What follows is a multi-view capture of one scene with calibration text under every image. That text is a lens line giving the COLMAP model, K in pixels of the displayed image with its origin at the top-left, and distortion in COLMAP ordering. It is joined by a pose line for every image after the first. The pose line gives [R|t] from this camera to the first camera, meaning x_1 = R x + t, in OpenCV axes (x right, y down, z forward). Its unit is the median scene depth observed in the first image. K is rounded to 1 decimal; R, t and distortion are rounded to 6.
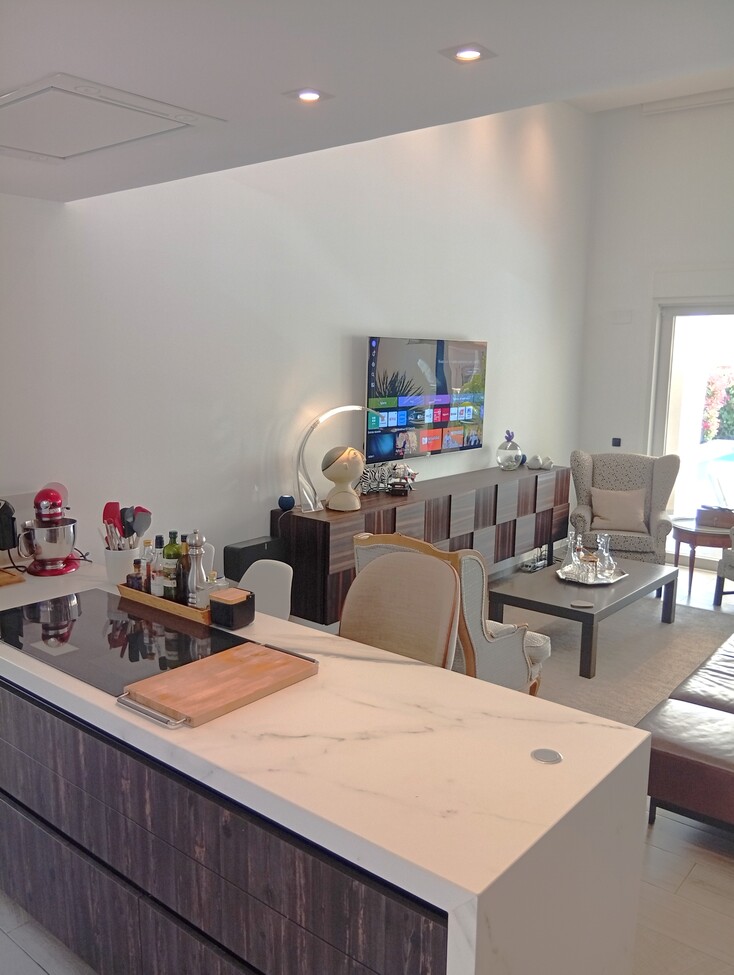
lens RADIAL K [[792.4, 0, 366.5], [0, 792.4, 490.2], [0, 0, 1]] dist [0.043044, -0.078487]
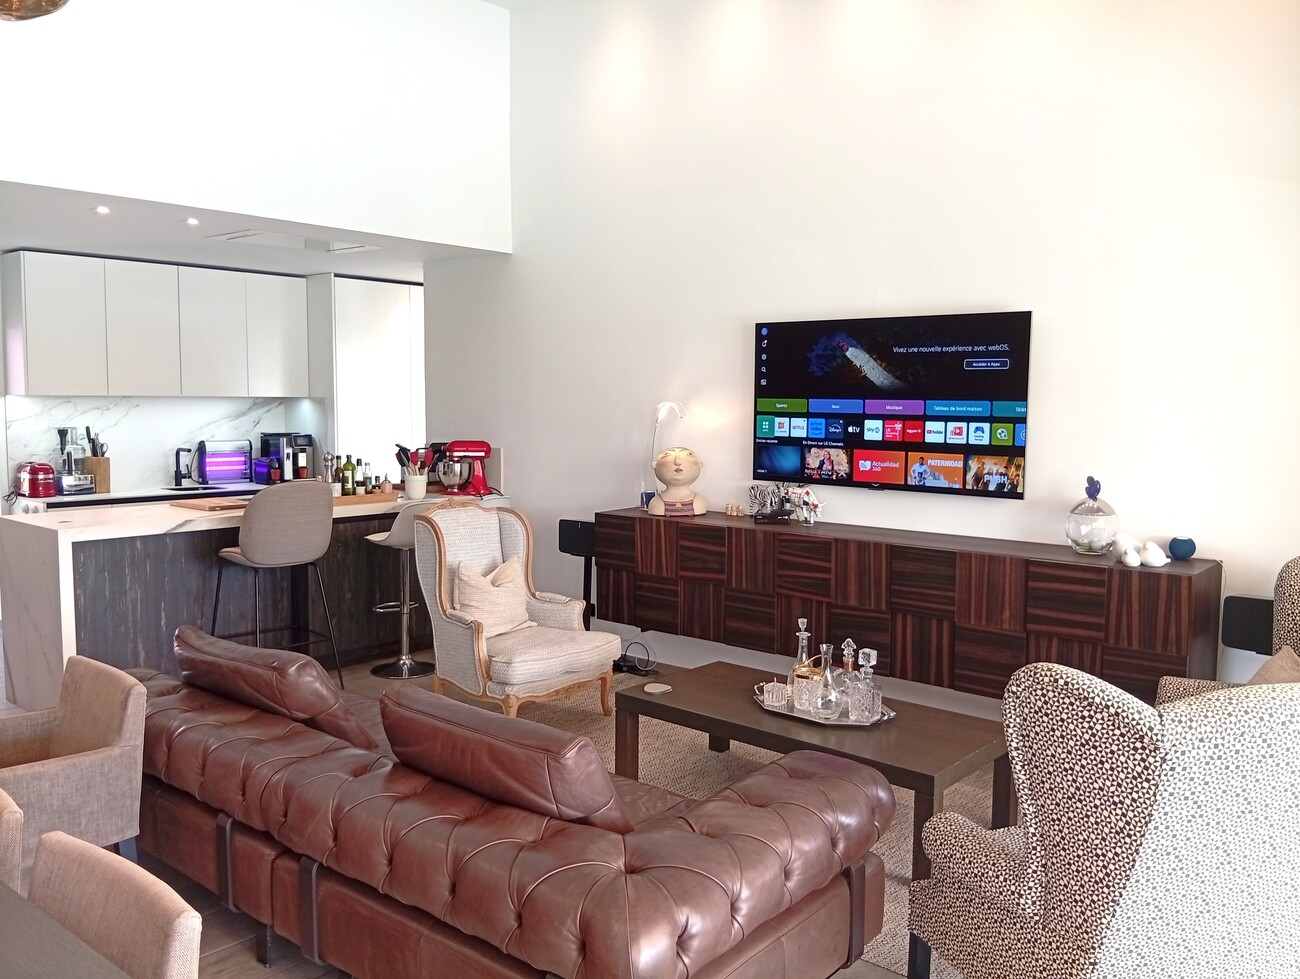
lens RADIAL K [[1056.6, 0, 650.4], [0, 1056.6, 486.9], [0, 0, 1]] dist [0.043044, -0.078487]
pose [[-0.022926, 0.074251, -0.996976, 1.028267], [-0.174346, 0.981660, 0.077119, -0.085247], [0.984417, 0.175587, -0.009560, 0.857746]]
